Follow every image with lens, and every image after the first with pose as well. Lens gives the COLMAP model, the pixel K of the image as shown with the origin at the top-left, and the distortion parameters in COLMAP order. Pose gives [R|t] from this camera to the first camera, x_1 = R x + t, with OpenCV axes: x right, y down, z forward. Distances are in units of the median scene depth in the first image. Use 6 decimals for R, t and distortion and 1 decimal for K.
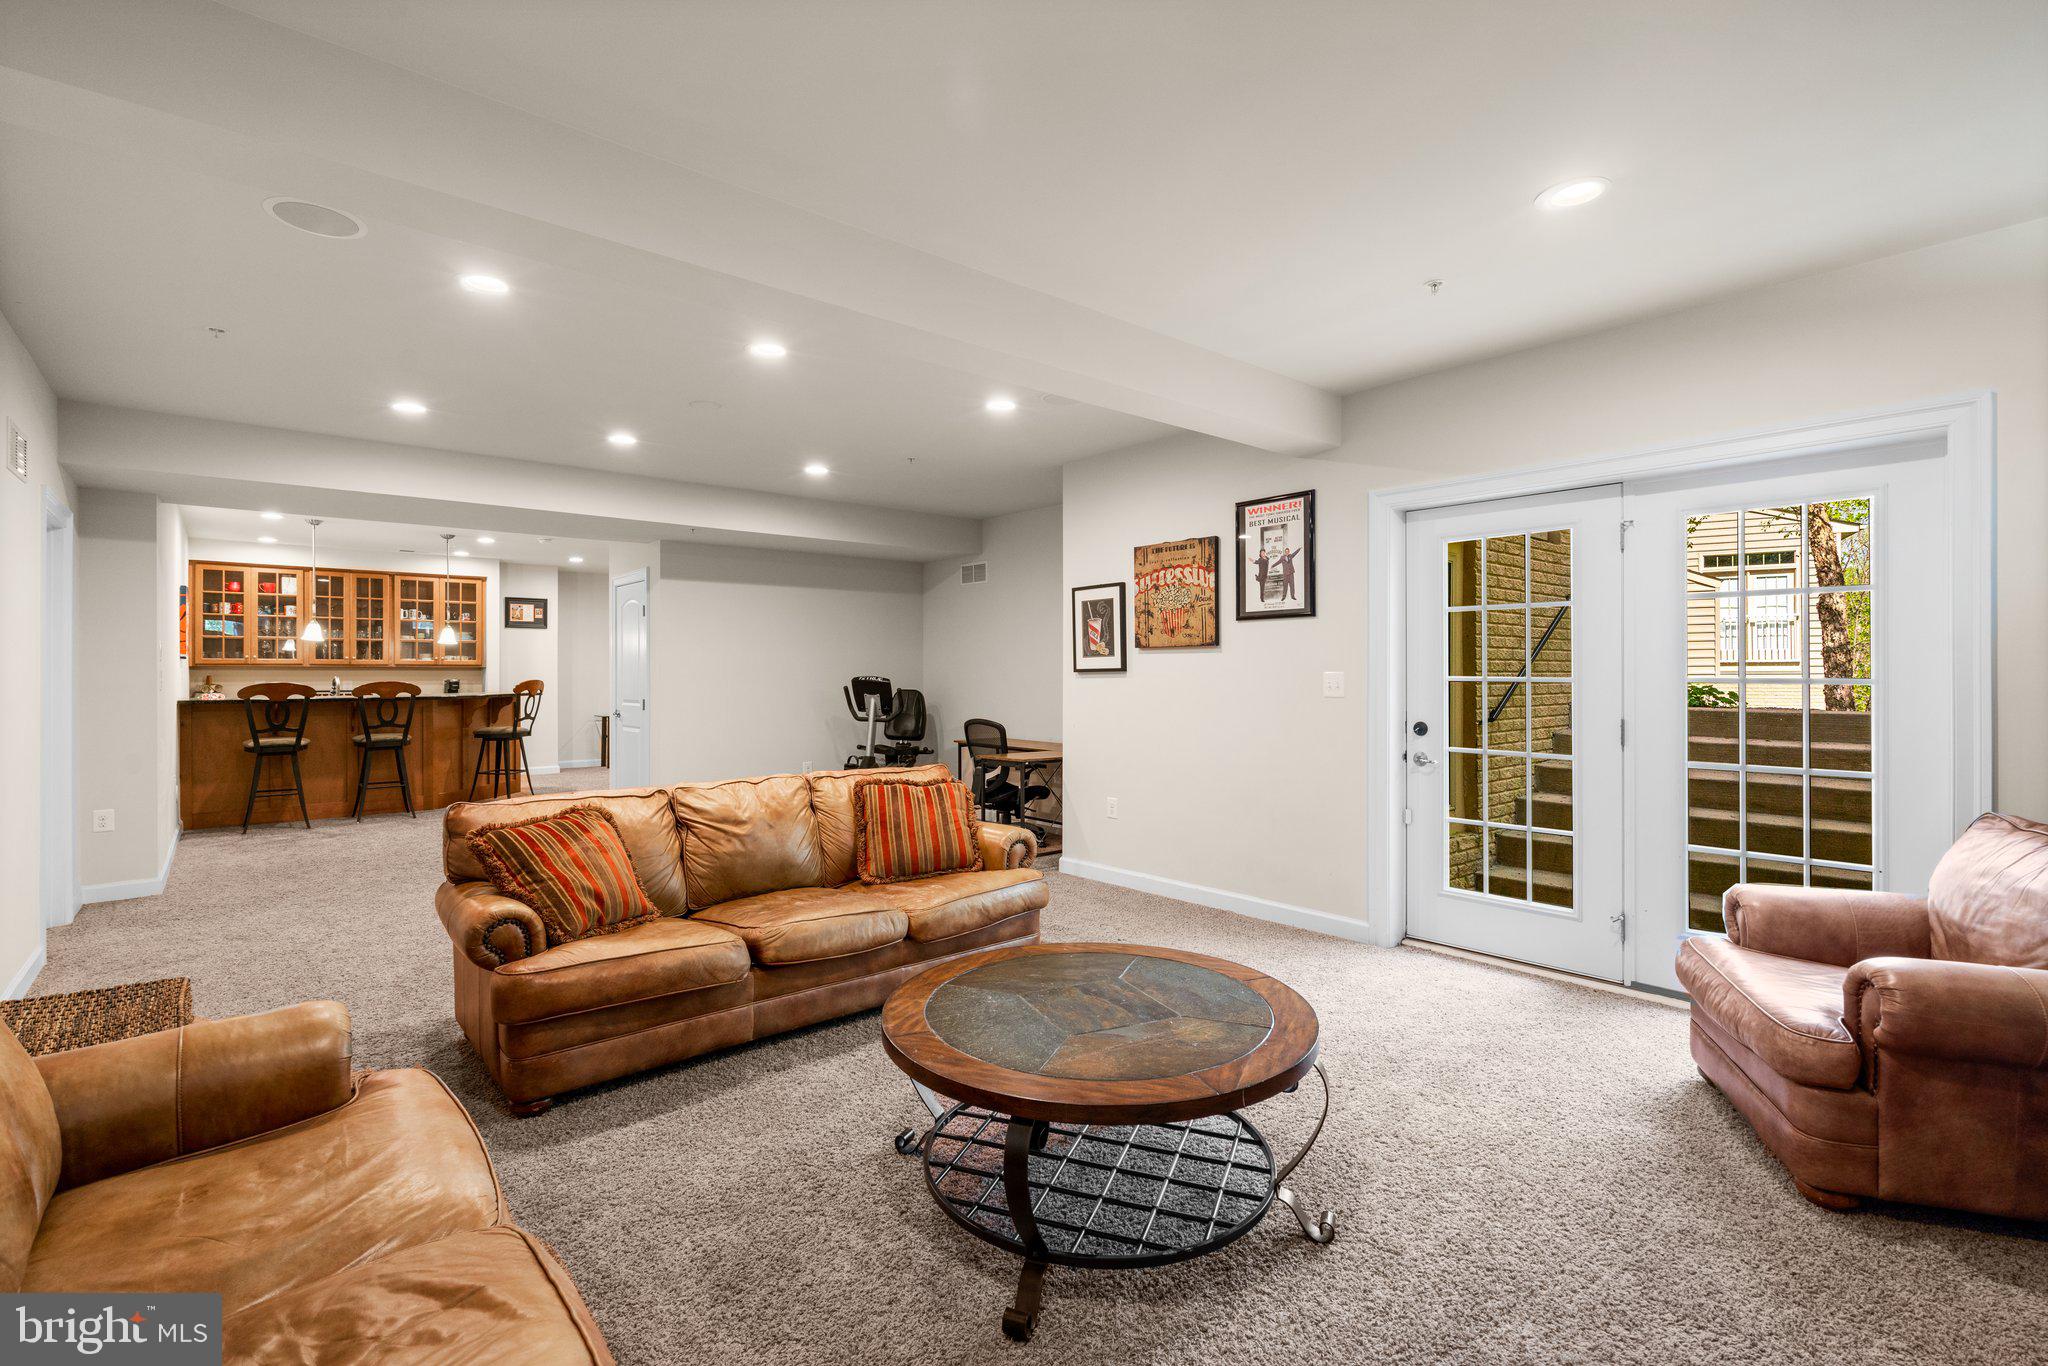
lens RADIAL K [[926.7, 0, 1023.7], [0, 926.7, 671.9], [0, 0, 1]] dist [-0.005144, 0.002175]
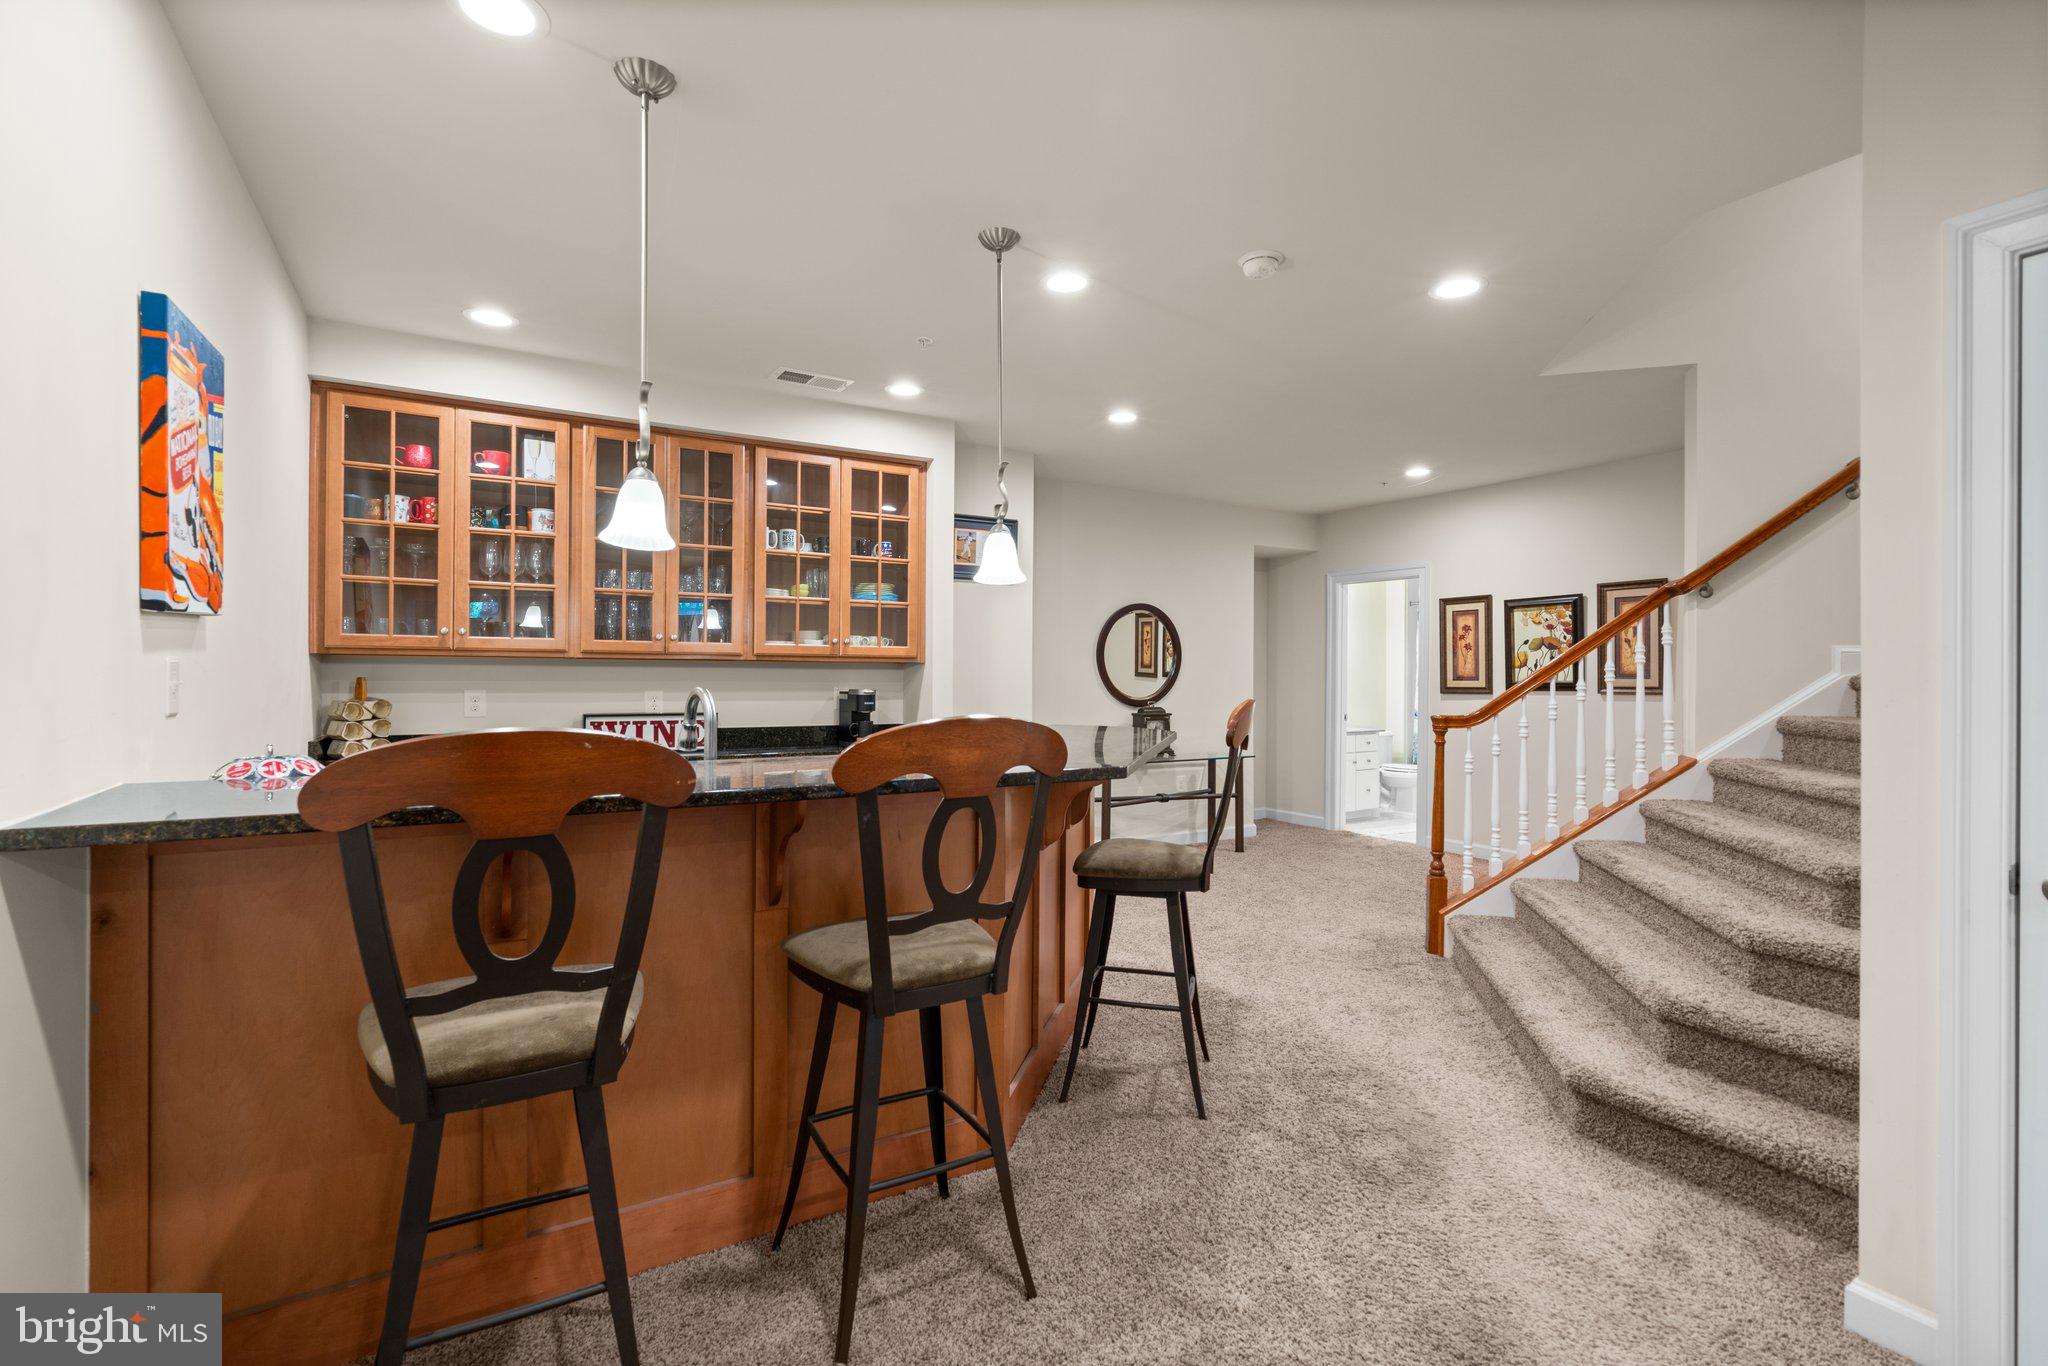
lens RADIAL K [[926.7, 0, 1020.2], [0, 926.7, 680.1], [0, 0, 1]] dist [-0.005144, 0.002175]
pose [[0.984347, 0.007484, -0.176082, -0.510787], [-0.006727, 0.999965, 0.004892, 0.001126], [0.176113, -0.003631, 0.984363, 0.632329]]
